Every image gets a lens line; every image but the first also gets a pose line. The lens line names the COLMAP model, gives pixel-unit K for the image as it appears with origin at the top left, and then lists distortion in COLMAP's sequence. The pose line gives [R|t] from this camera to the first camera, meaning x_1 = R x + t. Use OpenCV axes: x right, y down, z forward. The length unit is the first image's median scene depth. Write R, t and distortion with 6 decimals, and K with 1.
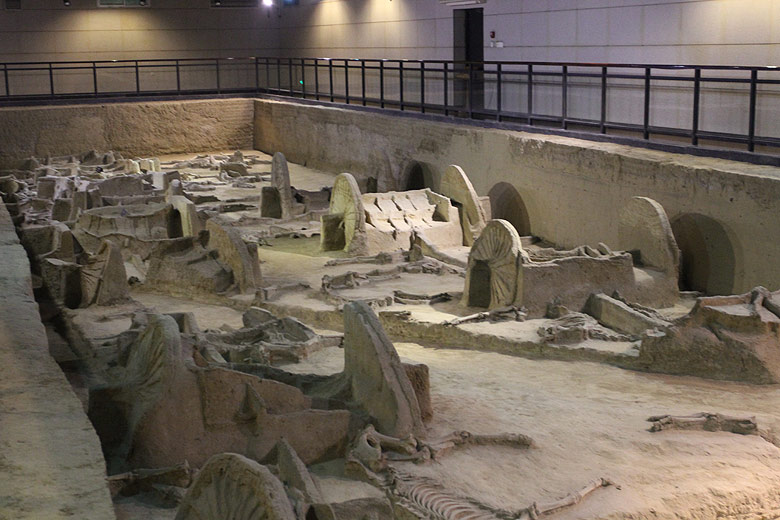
lens RADIAL K [[1192.7, 0, 390.0], [0, 1192.7, 260.0], [0, 0, 1]] dist [0.018975, 0.055590]
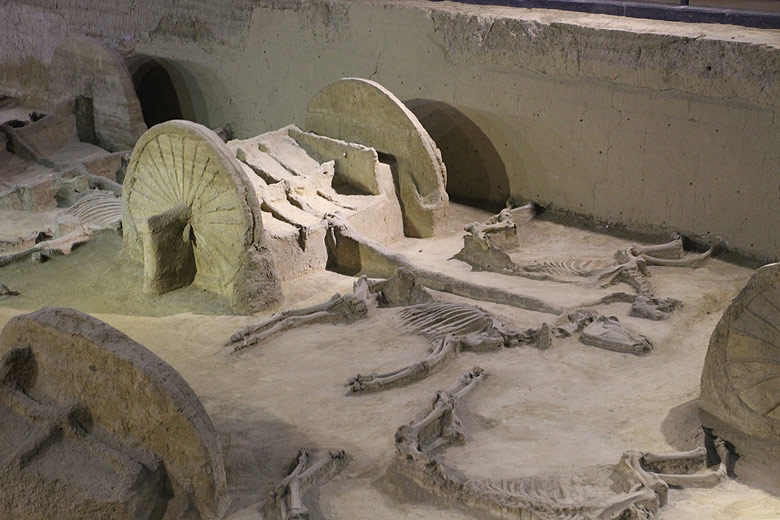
lens RADIAL K [[1282.2, 0, 390.0], [0, 1282.2, 260.0], [0, 0, 1]] dist [0.022521, -0.010725]
pose [[0.872840, -0.153616, 0.463198, -0.205170], [0.088974, 0.983349, 0.158459, -0.091462], [-0.479827, -0.097096, 0.871974, 0.524365]]
